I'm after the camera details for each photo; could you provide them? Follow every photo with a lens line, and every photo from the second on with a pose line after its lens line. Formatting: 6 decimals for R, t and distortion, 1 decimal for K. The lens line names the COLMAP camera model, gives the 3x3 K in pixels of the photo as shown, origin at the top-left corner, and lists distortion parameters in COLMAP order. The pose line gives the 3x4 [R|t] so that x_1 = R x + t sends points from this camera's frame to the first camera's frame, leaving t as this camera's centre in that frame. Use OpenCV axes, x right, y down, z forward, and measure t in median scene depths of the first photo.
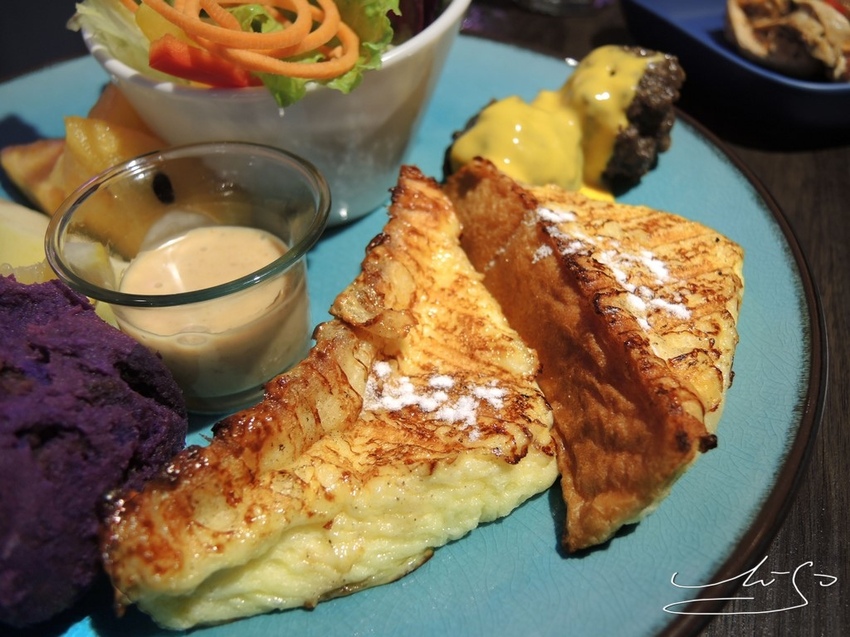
lens RADIAL K [[708.4, 0, 426.7], [0, 708.4, 317.3], [0, 0, 1]] dist [-0.055992, -0.041311]
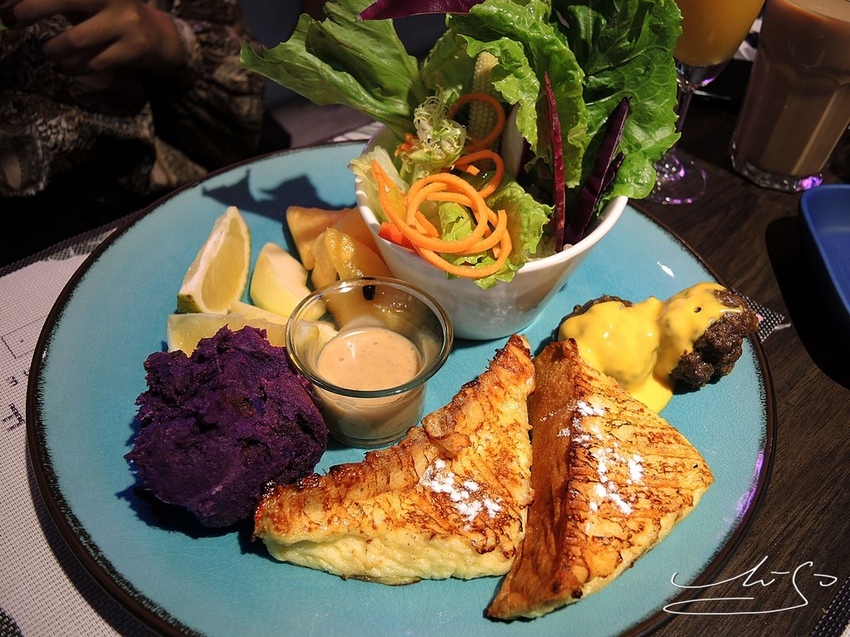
lens RADIAL K [[708.4, 0, 428.7], [0, 708.4, 316.9], [0, 0, 1]] dist [-0.055992, -0.041311]
pose [[0.895838, 0.342662, -0.282944, 0.273644], [-0.336863, 0.938909, 0.070521, -0.372355], [0.289823, 0.032138, 0.956540, -0.615365]]
